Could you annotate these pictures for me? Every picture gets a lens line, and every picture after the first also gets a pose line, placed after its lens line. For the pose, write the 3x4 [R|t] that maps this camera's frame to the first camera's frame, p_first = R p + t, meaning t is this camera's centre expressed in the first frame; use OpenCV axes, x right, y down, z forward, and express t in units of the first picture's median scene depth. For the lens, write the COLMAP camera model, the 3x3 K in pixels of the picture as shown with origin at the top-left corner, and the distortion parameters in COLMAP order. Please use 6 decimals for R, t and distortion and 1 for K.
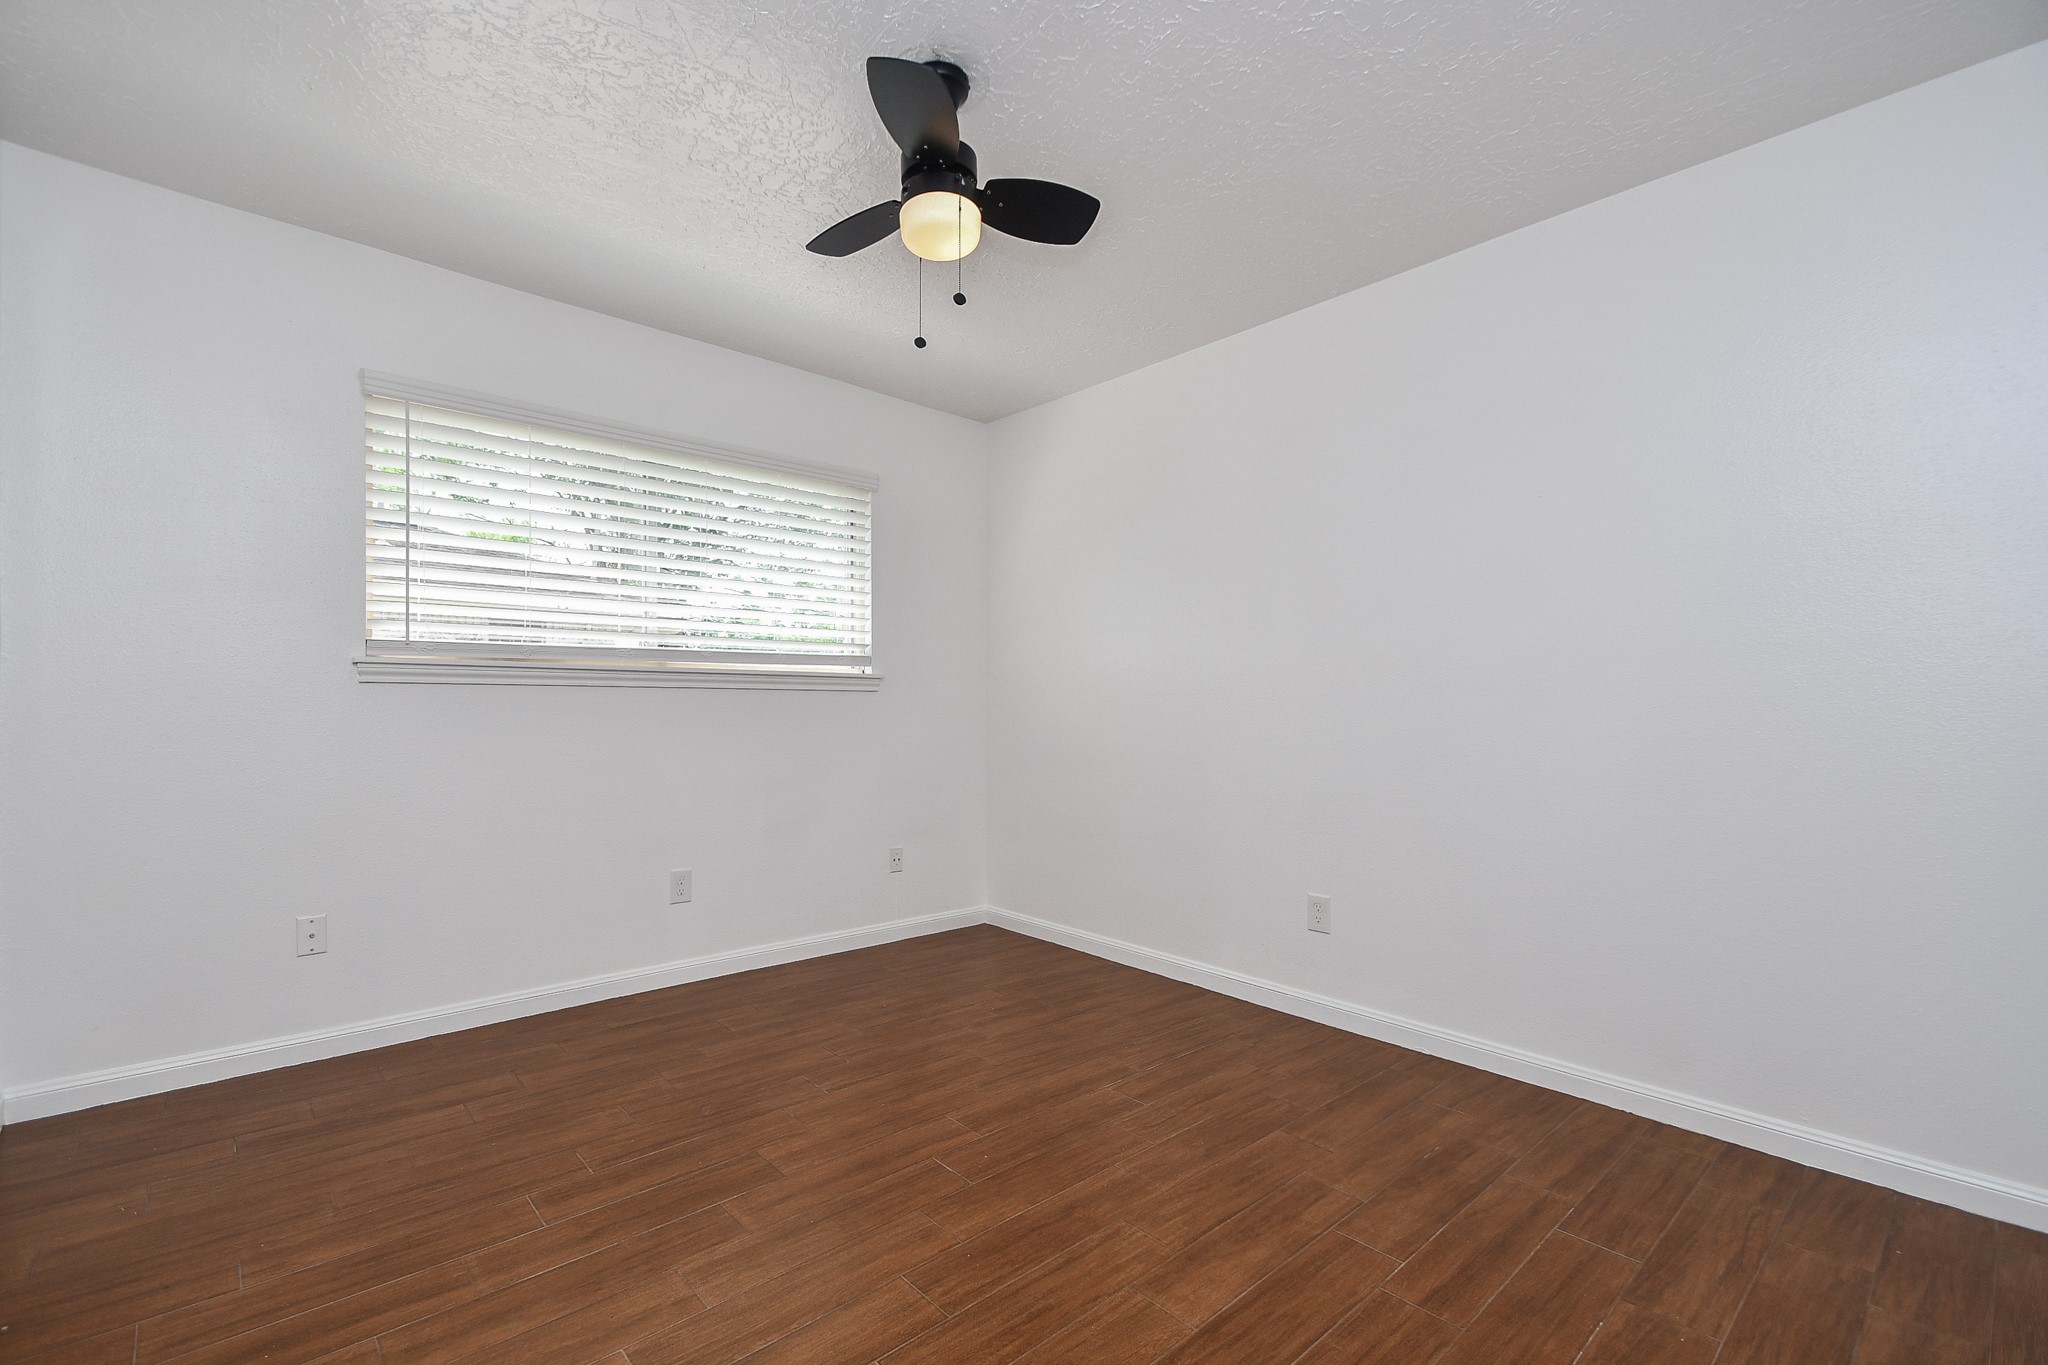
lens RADIAL K [[894.6, 0, 1031.9], [0, 894.6, 678.7], [0, 0, 1]] dist [0.019514, -0.012251]
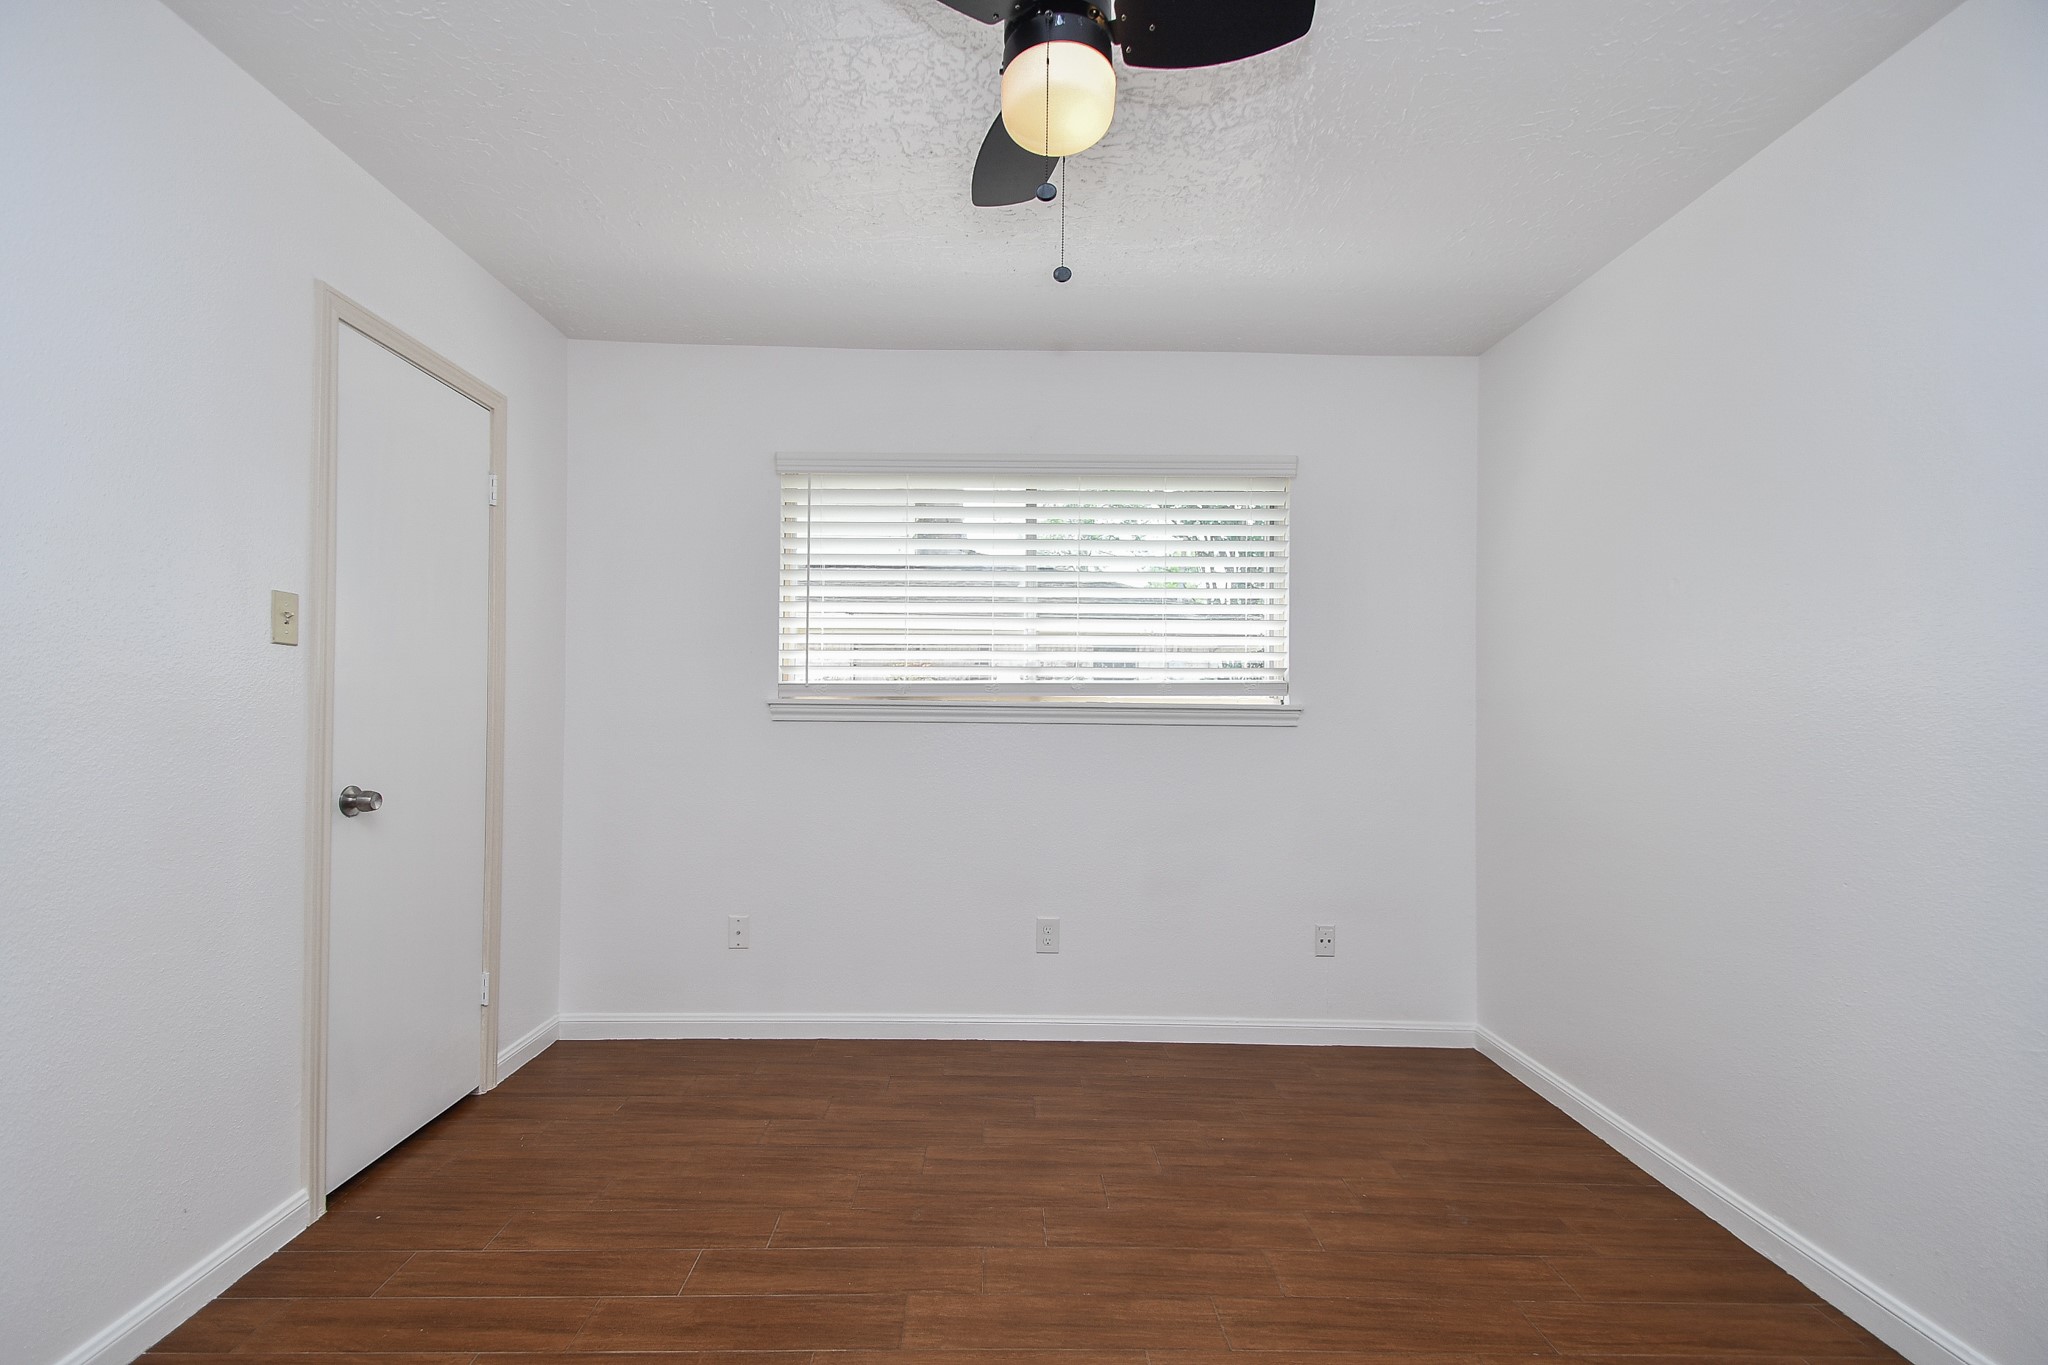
lens RADIAL K [[894.6, 0, 1009.5], [0, 894.6, 689.1], [0, 0, 1]] dist [0.019514, -0.012251]
pose [[0.738883, -0.010061, -0.673759, 0.257289], [0.012743, 0.999918, -0.000957, -0.031681], [0.673713, -0.007879, 0.738951, 0.337885]]
